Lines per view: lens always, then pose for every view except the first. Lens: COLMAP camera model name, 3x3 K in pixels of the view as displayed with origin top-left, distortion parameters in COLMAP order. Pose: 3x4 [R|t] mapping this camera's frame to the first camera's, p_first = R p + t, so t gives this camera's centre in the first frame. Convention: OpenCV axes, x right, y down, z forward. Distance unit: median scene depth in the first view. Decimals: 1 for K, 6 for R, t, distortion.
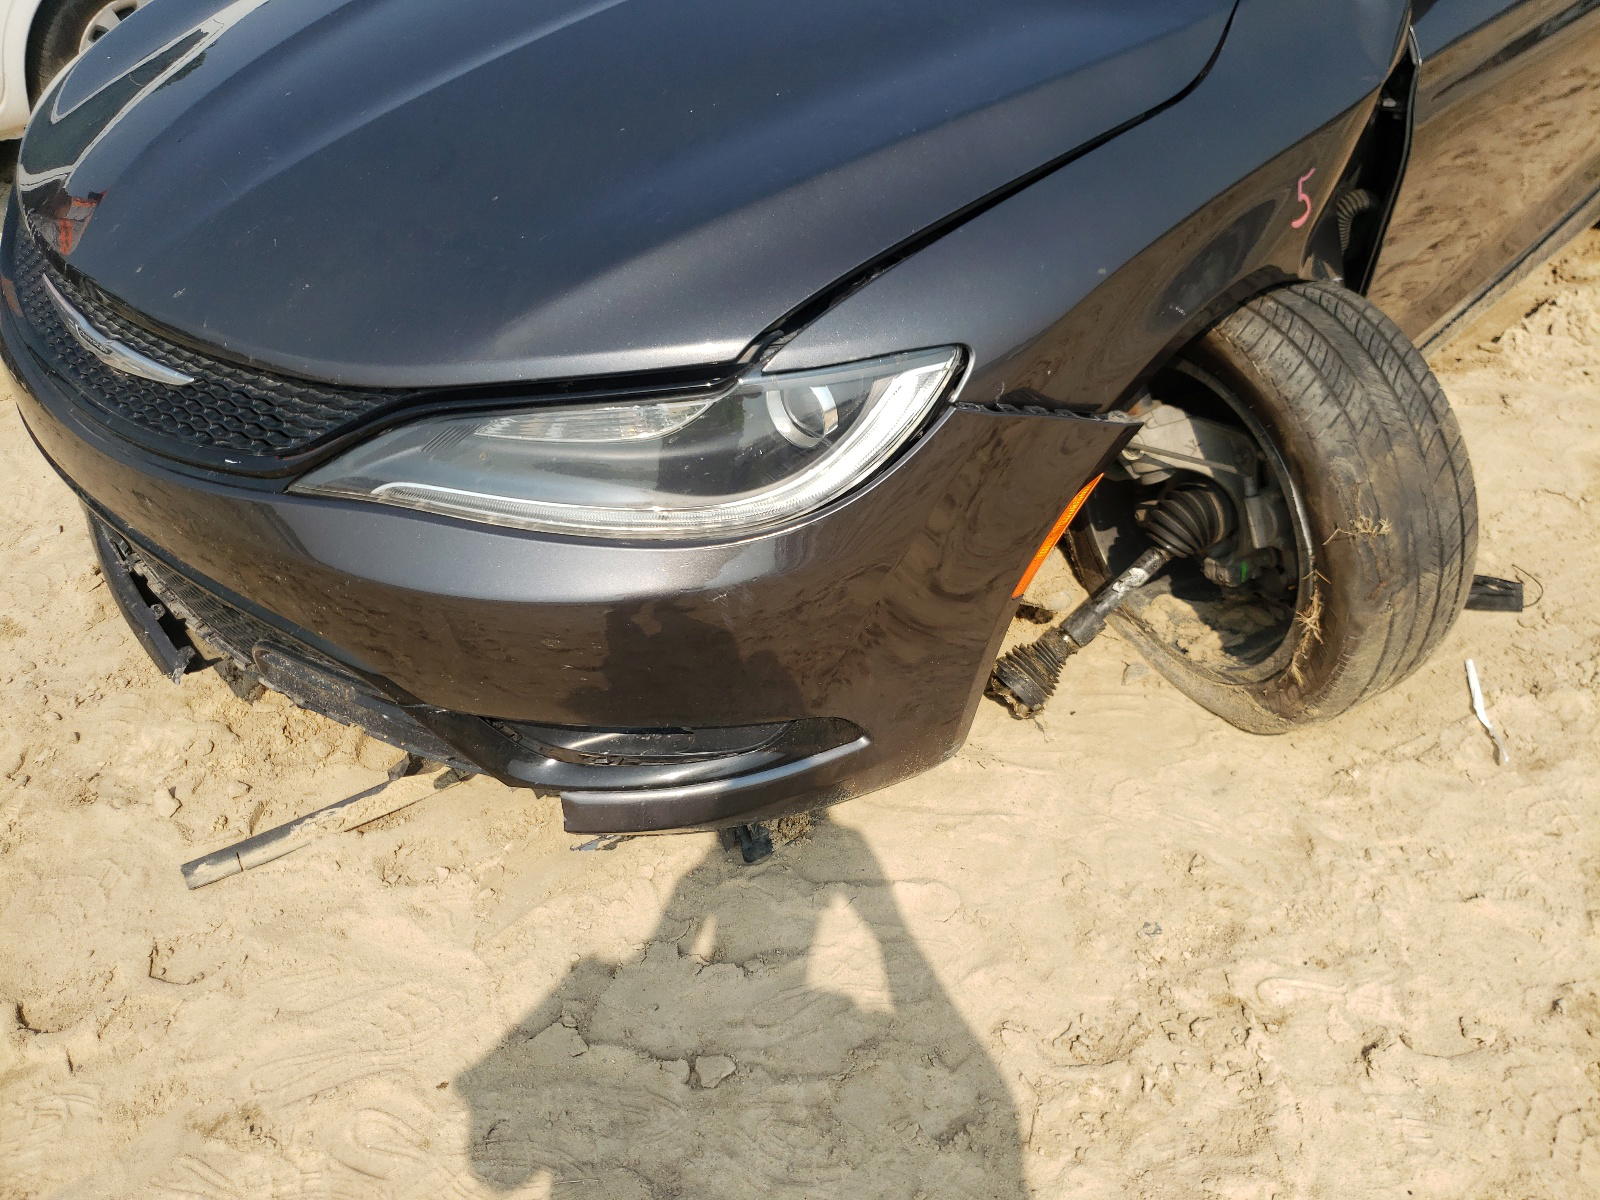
lens RADIAL K [[1267.8, 0, 800.0], [0, 1267.8, 600.0], [0, 0, 1]] dist [-0.007426, 0.013169]
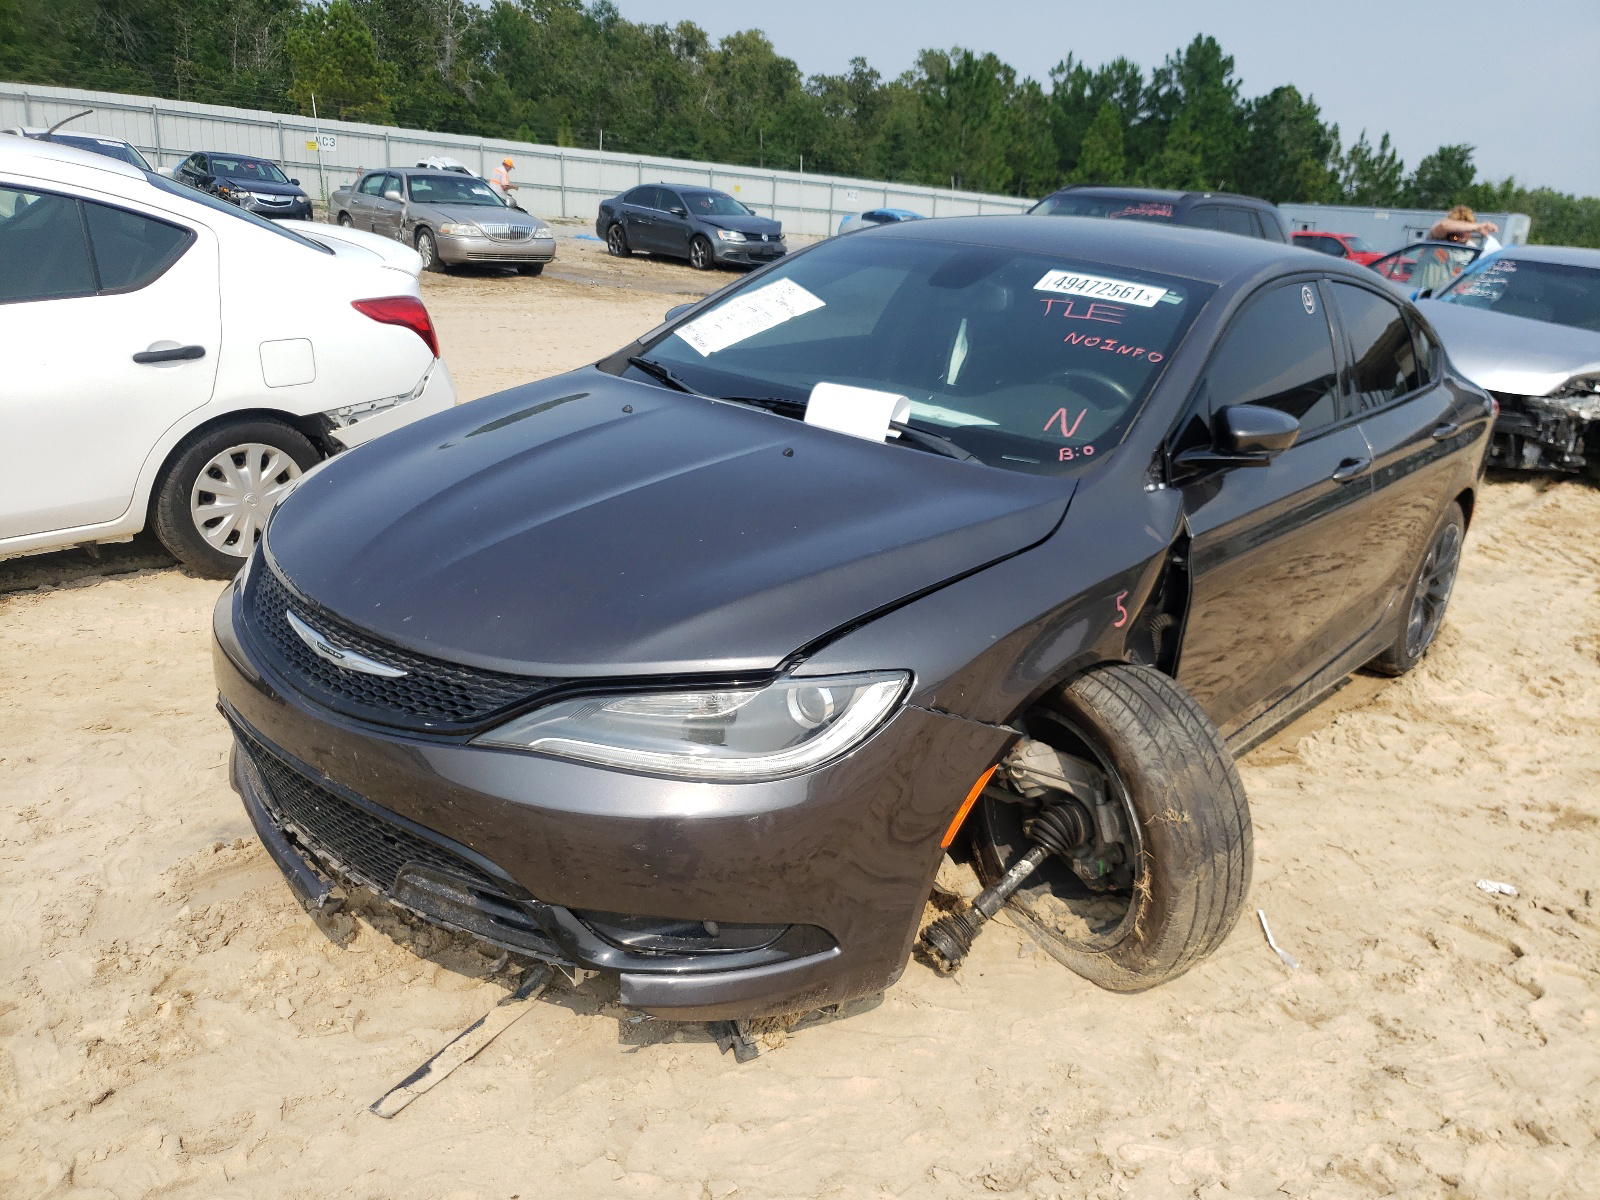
lens RADIAL K [[1164.0, 0, 800.0], [0, 1164.0, 600.0], [0, 0, 1]] dist [-0.005141, -0.007640]
pose [[0.997024, 0.056588, 0.052361, -0.074060], [-0.035567, 0.940177, -0.338824, 0.172989], [-0.068402, 0.335954, 0.939391, -0.325374]]
